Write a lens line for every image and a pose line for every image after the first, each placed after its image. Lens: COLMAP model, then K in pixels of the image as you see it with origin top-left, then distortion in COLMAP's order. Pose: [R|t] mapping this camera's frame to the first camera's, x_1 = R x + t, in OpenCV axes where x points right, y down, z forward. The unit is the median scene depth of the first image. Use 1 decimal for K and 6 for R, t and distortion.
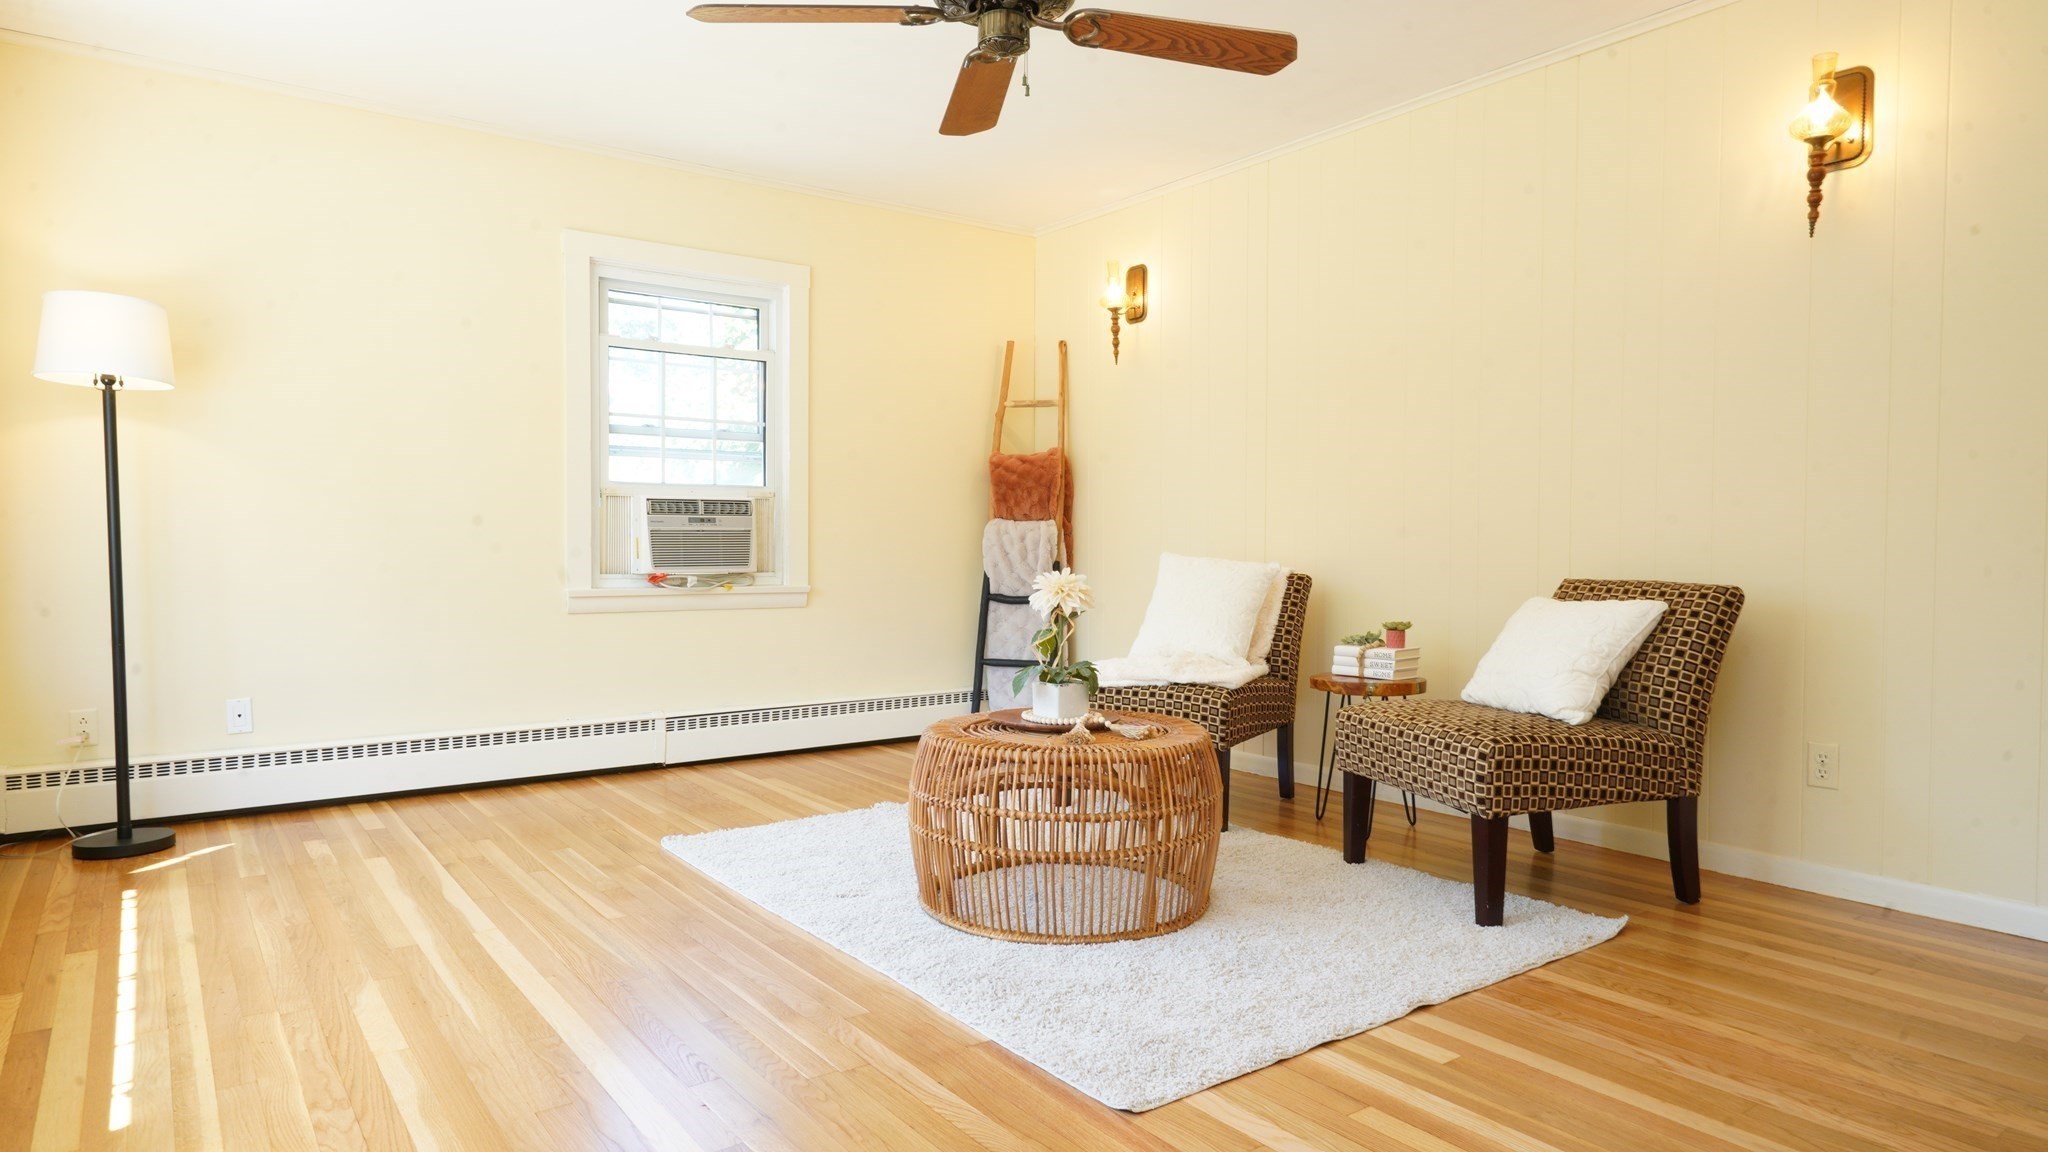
lens RADIAL K [[1229.7, 0, 1031.6], [0, 1229.7, 576.5], [0, 0, 1]] dist [0.000560, -0.001837]
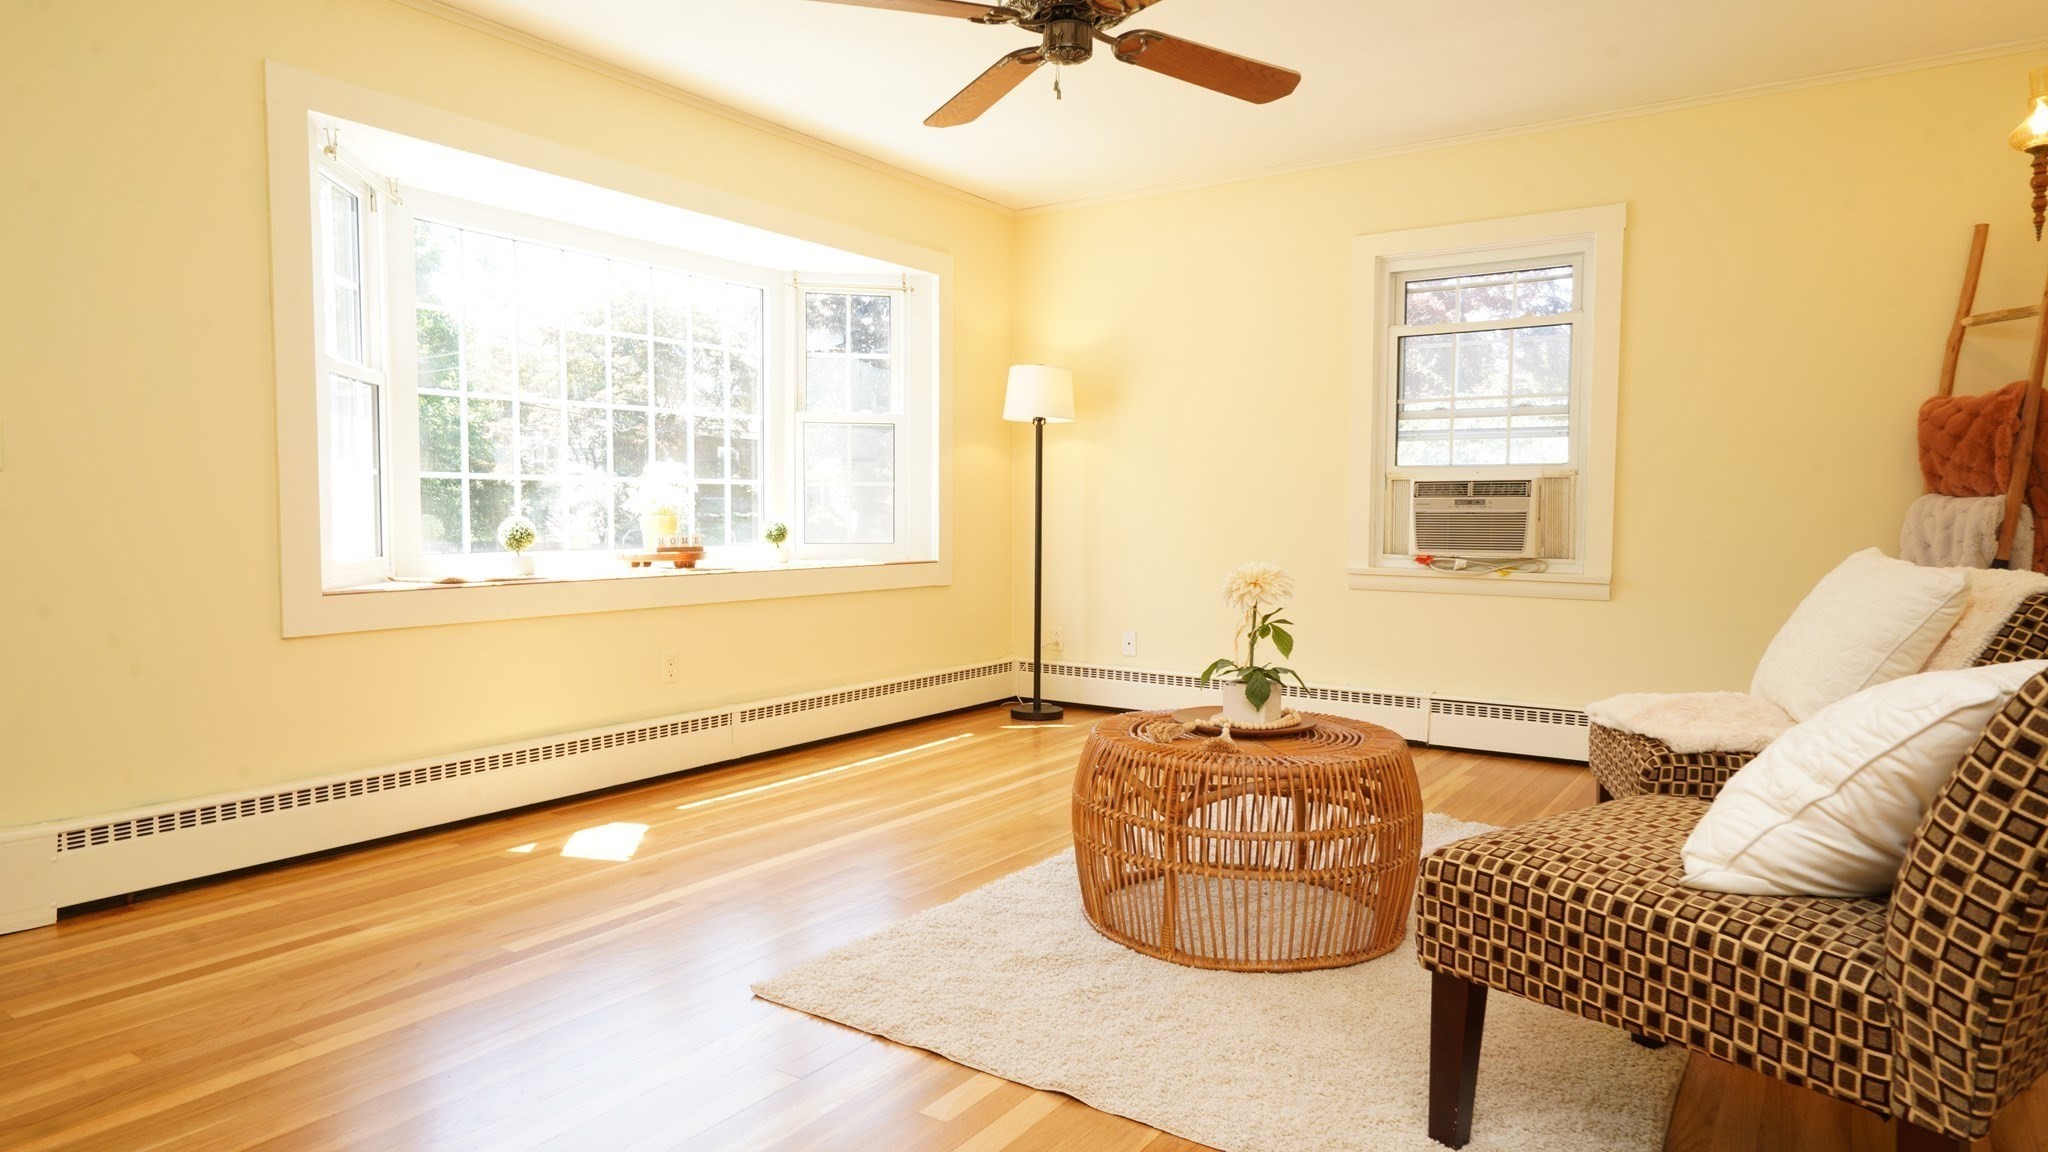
lens RADIAL K [[1229.7, 0, 1025.5], [0, 1229.7, 574.6], [0, 0, 1]] dist [0.000560, -0.001837]
pose [[0.312531, 0.048686, -0.948659, 0.558896], [-0.032666, 0.998646, 0.040490, -0.016863], [0.949346, 0.018334, 0.313698, 0.370198]]
